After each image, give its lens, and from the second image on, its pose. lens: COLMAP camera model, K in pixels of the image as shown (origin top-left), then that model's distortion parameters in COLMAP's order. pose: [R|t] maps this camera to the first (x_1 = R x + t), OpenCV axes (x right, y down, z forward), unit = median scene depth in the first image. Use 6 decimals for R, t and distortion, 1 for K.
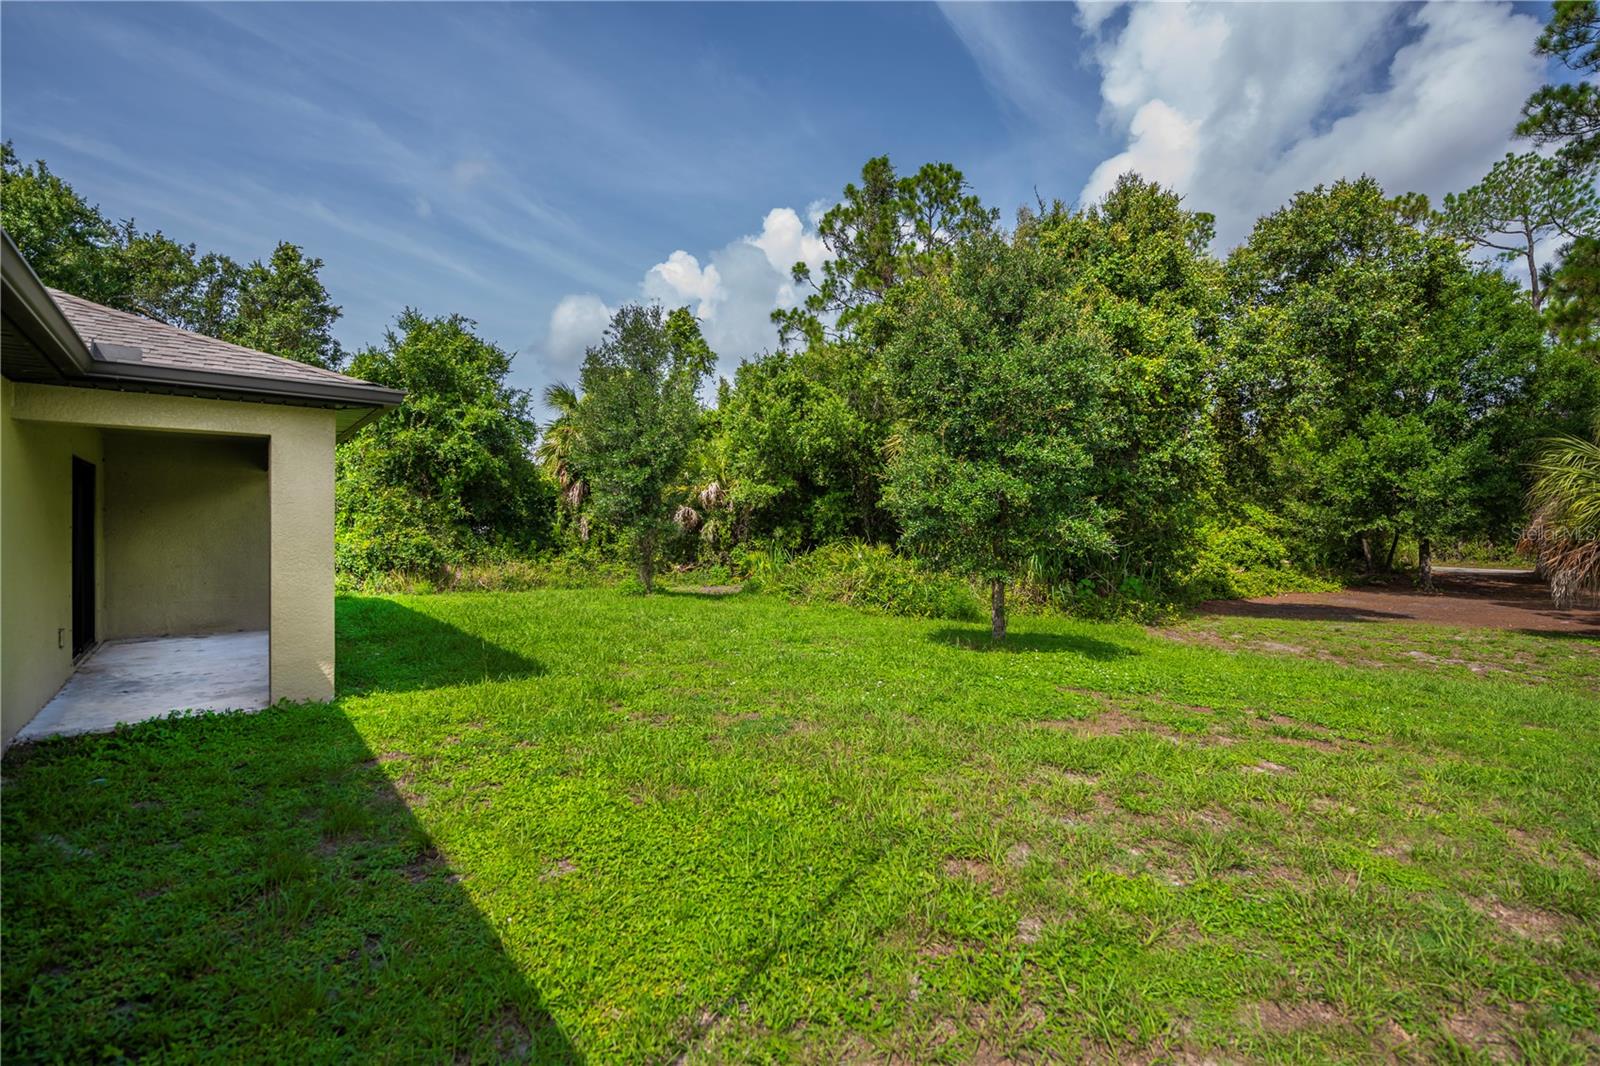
lens RADIAL K [[715.3, 0, 810.9], [0, 715.3, 534.1], [0, 0, 1]] dist [-0.008455, -0.004109]
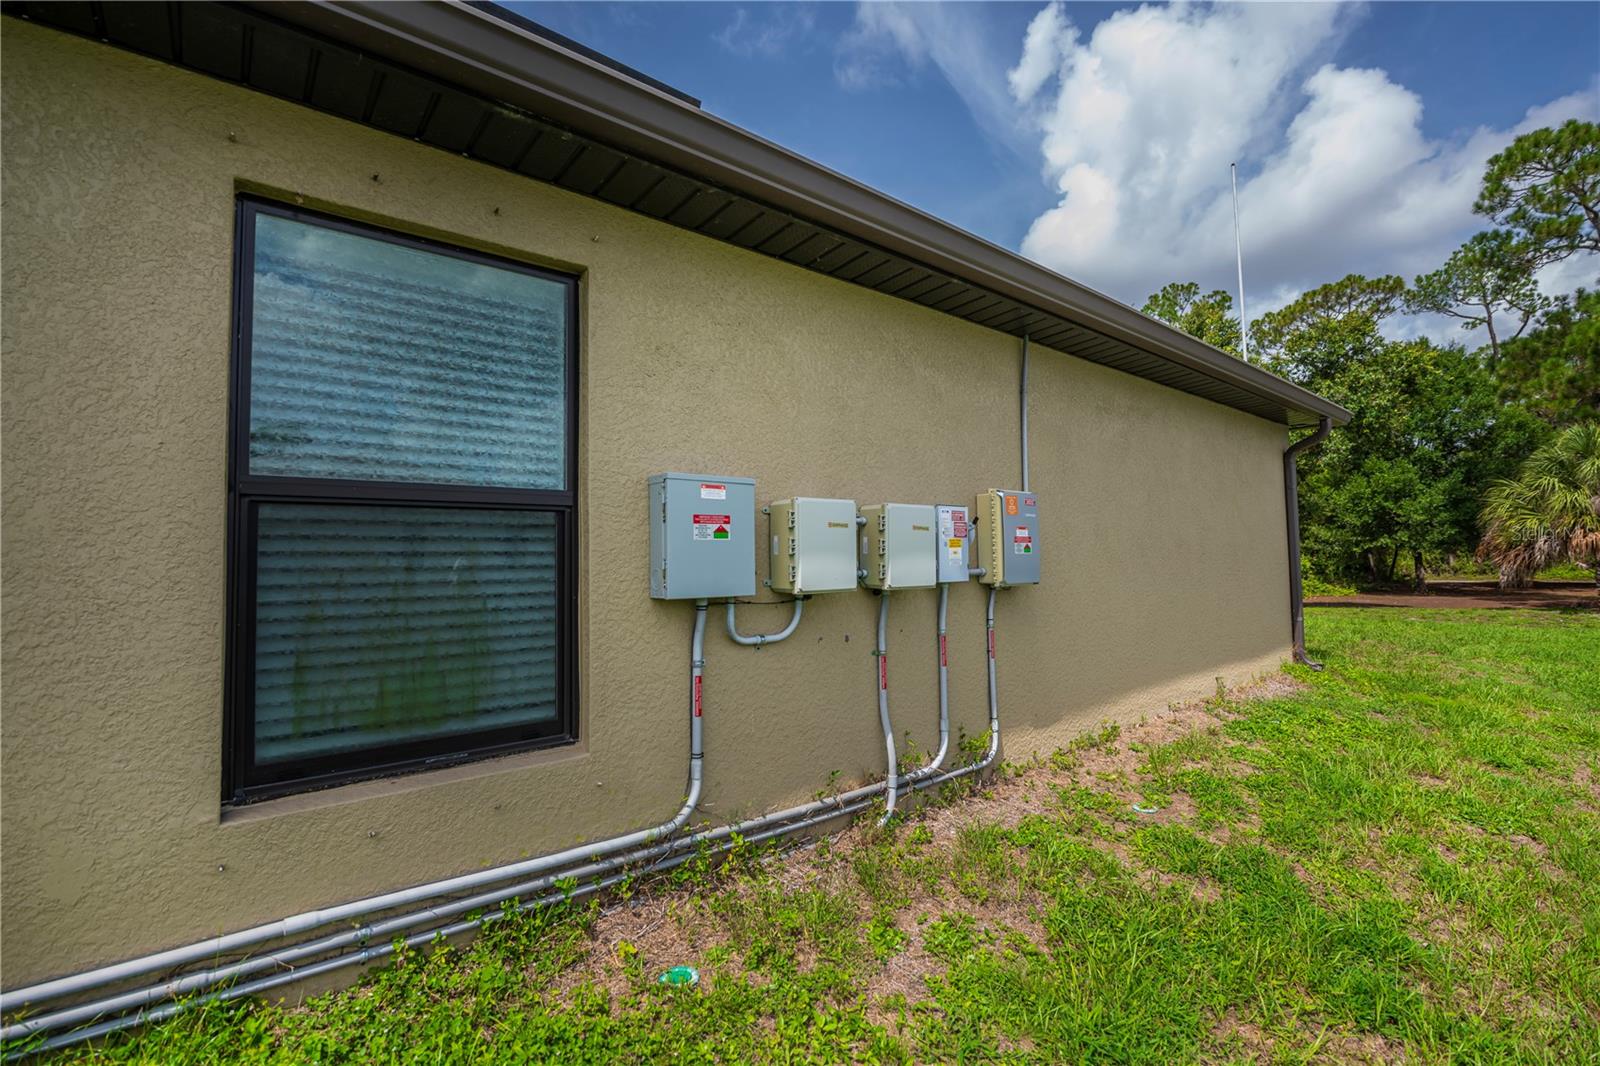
lens RADIAL K [[715.3, 0, 801.1], [0, 715.3, 527.5], [0, 0, 1]] dist [-0.008455, -0.004109]
pose [[0.999796, -0.019831, -0.003749, -0.266363], [0.019574, 0.998053, -0.059225, 0.016405], [0.004916, 0.059139, 0.998238, -0.313569]]
